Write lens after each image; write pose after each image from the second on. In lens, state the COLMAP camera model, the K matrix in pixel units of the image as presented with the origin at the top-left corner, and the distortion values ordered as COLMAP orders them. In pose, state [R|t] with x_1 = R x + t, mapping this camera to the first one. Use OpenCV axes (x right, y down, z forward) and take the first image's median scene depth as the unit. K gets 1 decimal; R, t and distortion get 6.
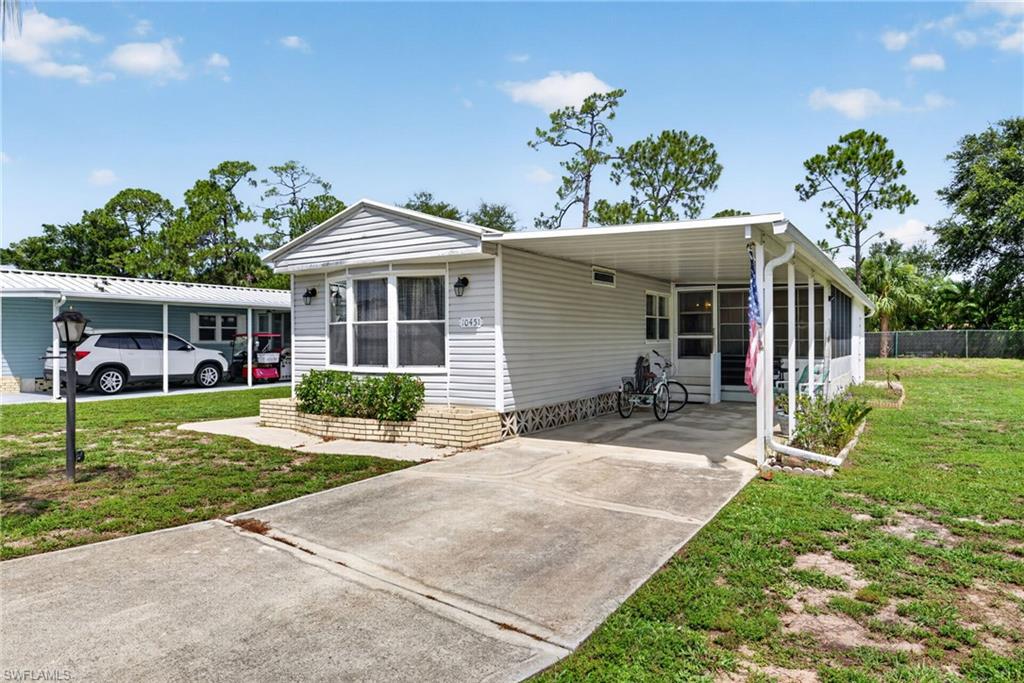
lens RADIAL K [[627.0, 0, 512.2], [0, 627.0, 341.1], [0, 0, 1]] dist [-0.000001, 0.000110]
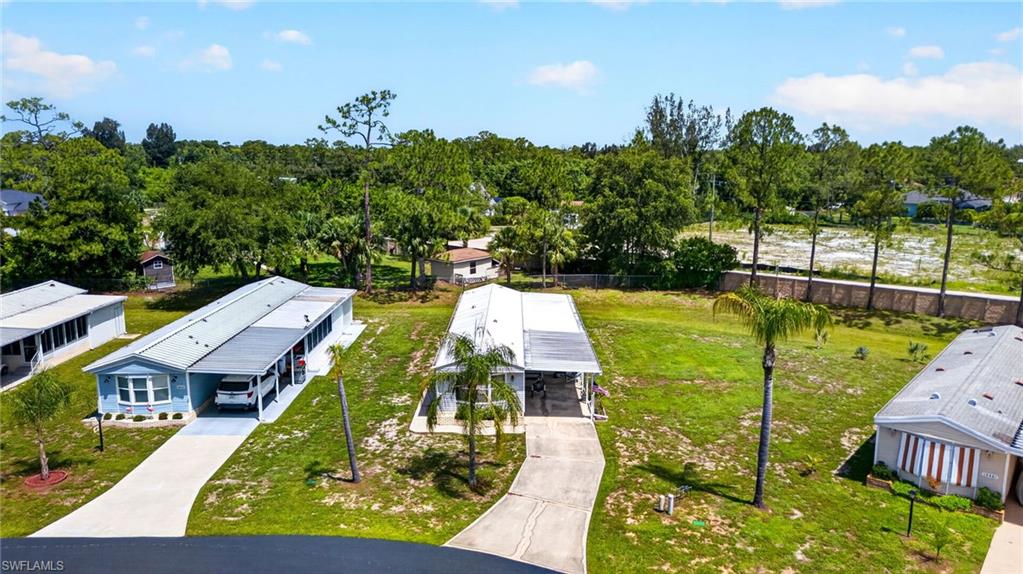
lens RADIAL K [[717.2, 0, 511.3], [0, 717.2, 285.9], [0, 0, 1]] dist [-0.000027, -0.000294]
pose [[0.846234, -0.093397, 0.524561, -0.454627], [-0.005327, 0.982984, 0.183612, -0.283986], [-0.532785, -0.158173, 0.831337, -0.471699]]
